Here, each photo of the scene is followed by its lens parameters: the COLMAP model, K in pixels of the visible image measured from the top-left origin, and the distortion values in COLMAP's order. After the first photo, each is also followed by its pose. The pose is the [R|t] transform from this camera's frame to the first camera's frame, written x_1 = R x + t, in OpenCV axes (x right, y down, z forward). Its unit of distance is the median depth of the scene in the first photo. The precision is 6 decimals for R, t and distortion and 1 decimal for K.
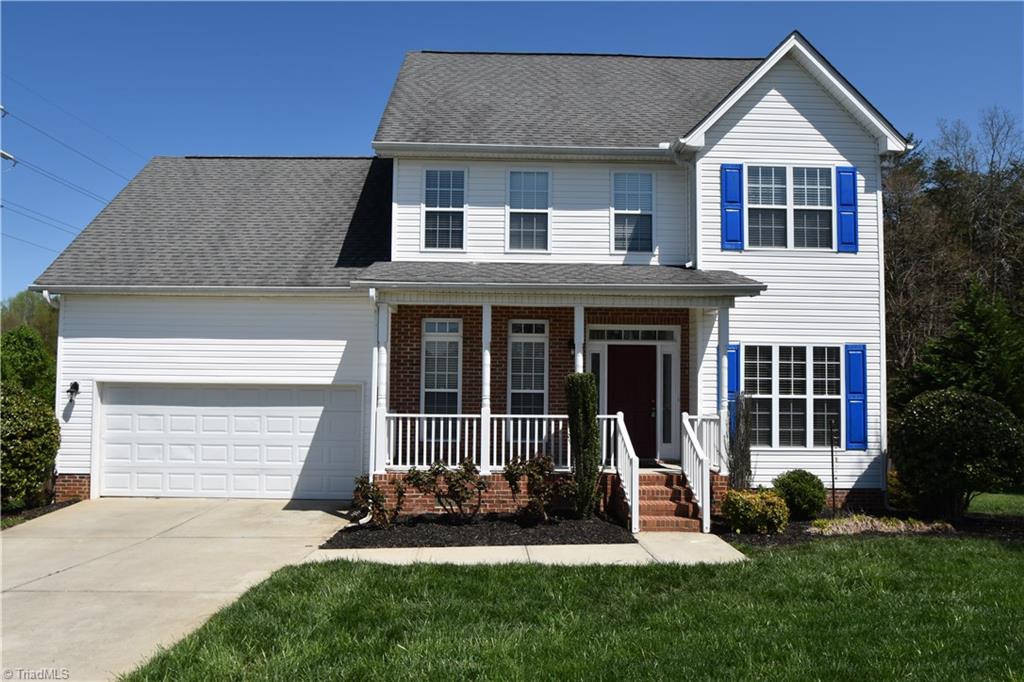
lens RADIAL K [[688.3, 0, 512.0], [0, 688.3, 341.0], [0, 0, 1]] dist [-0.032708, 0.000047]
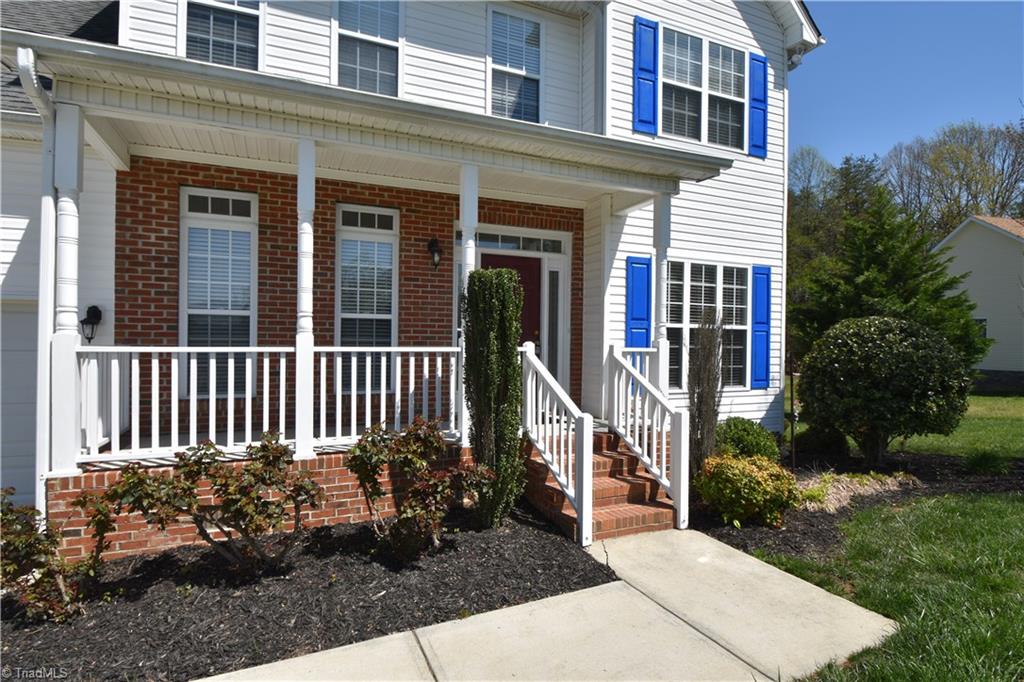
lens RADIAL K [[507.8, 0, 494.0], [0, 507.8, 343.8], [0, 0, 1]] dist [-0.015375, -0.000161]
pose [[0.936506, -0.002781, 0.350641, -0.034033], [-0.020262, 0.997868, 0.062032, 0.068372], [-0.350066, -0.065199, 0.934453, 0.512785]]
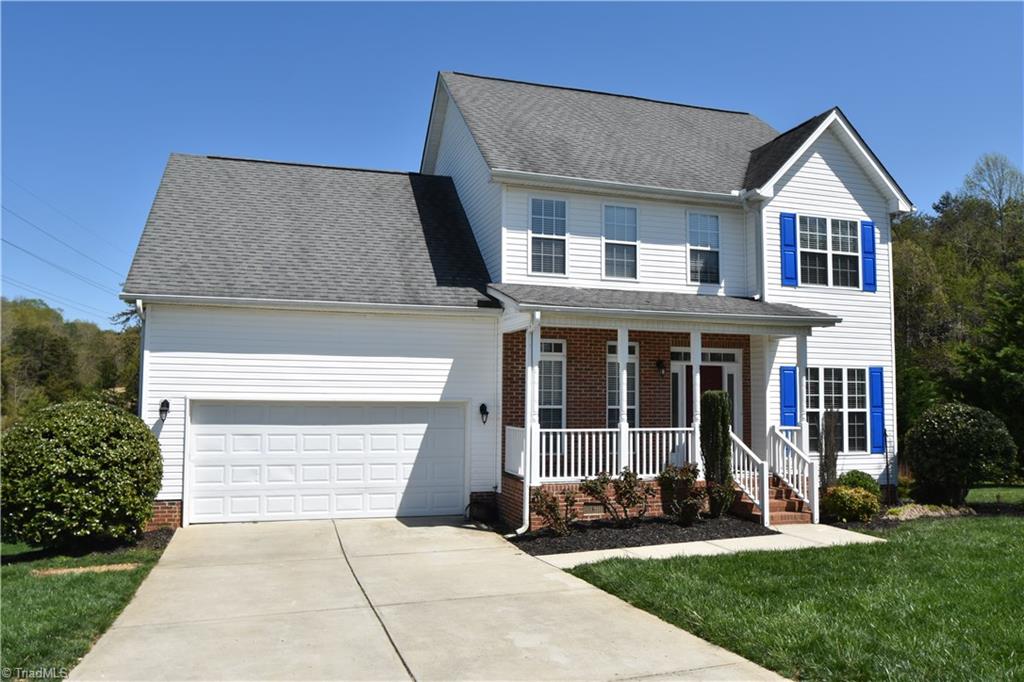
lens RADIAL K [[720.7, 0, 512.0], [0, 720.7, 341.0], [0, 0, 1]] dist [-0.036787, 0.001435]
pose [[0.964066, 0.018902, 0.264990, -0.459597], [-0.013814, 0.999683, -0.021051, -0.005725], [-0.265304, 0.016634, 0.964021, -0.059290]]
